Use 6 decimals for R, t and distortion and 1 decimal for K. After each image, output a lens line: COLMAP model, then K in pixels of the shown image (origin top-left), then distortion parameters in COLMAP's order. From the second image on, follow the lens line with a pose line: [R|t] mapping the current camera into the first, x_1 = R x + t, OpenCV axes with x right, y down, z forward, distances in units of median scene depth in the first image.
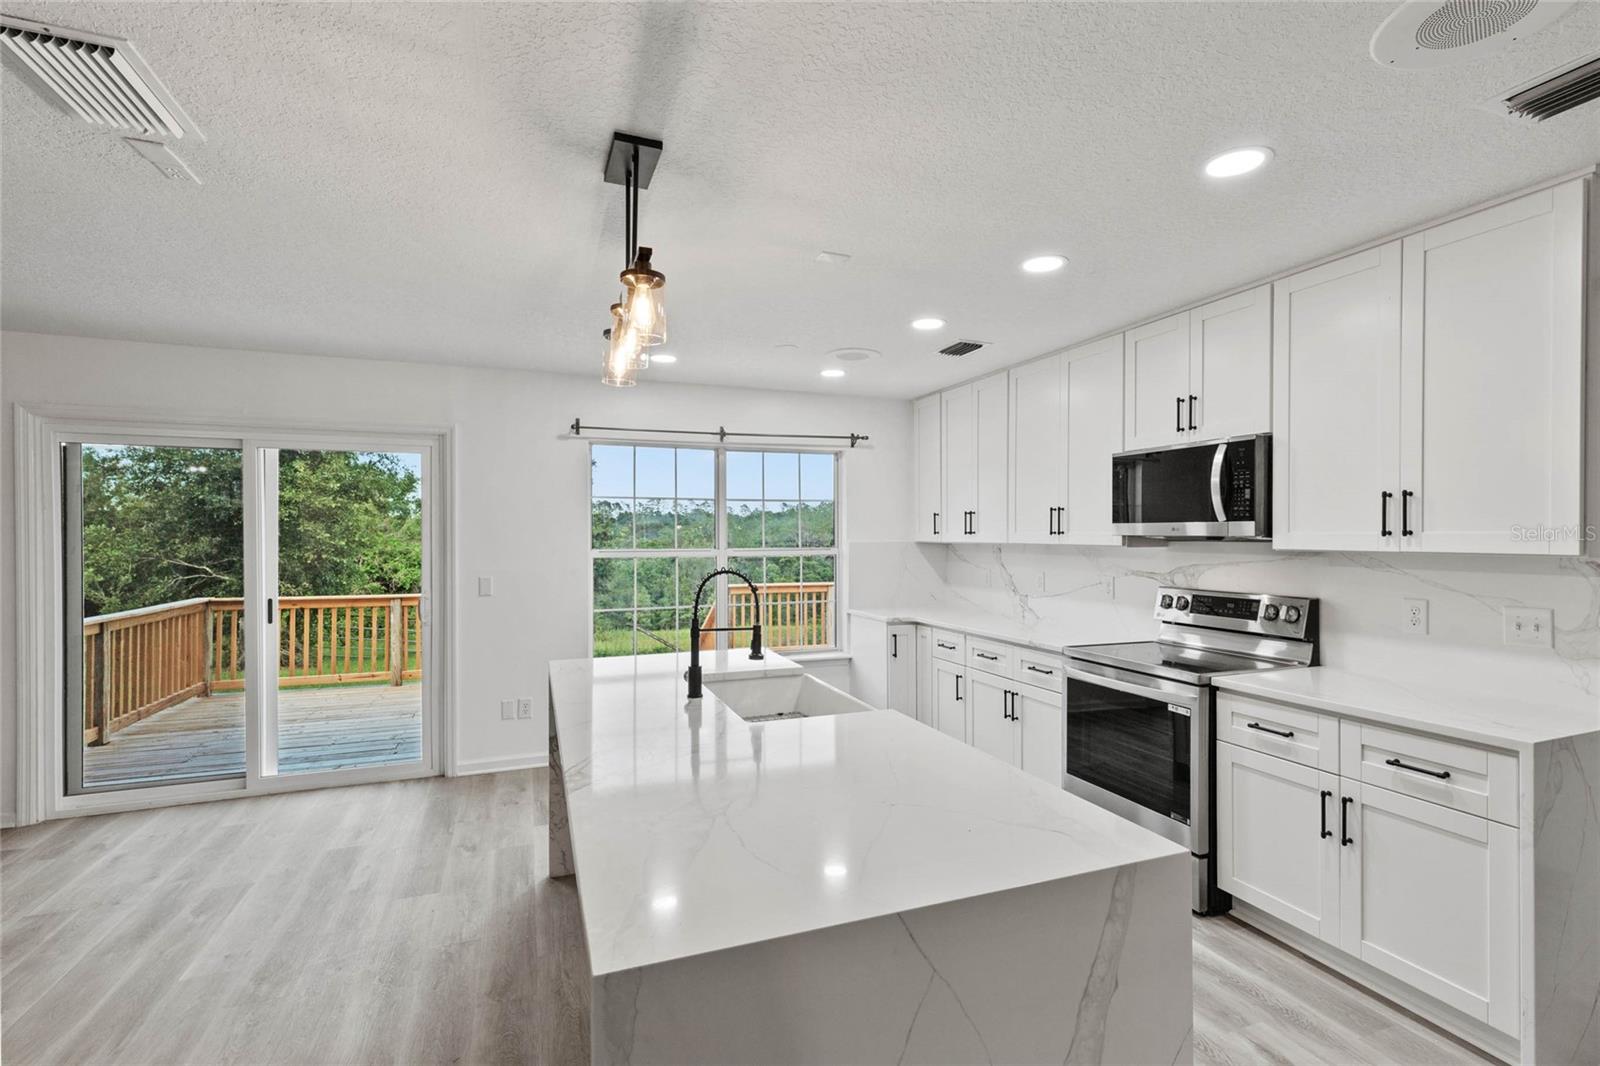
lens RADIAL K [[725.7, 0, 840.2], [0, 725.7, 532.9], [0, 0, 1]] dist [0.002540, -0.000906]
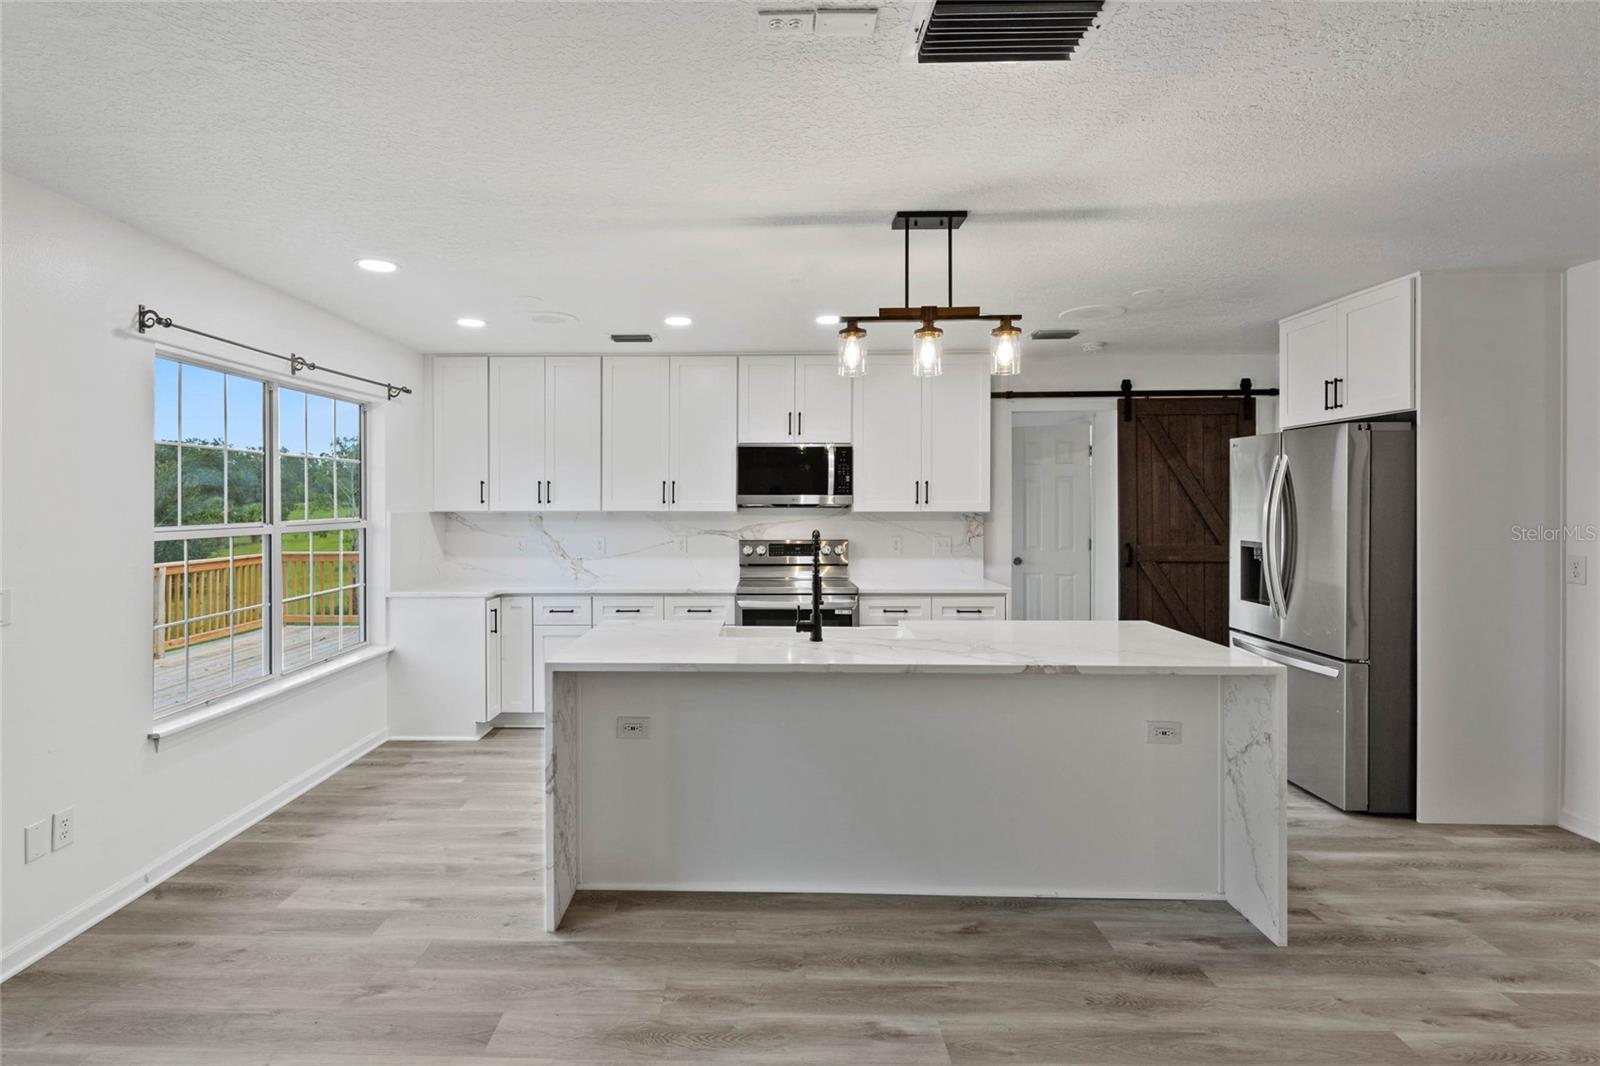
lens RADIAL K [[756.5, 0, 738.4], [0, 756.5, 493.8], [0, 0, 1]] dist [0.004167, 0.000503]
pose [[0.427099, 0.011280, 0.904134, -0.814856], [-0.000906, 0.999927, -0.012048, 0.001626], [-0.904204, 0.004327, 0.427078, 0.347492]]
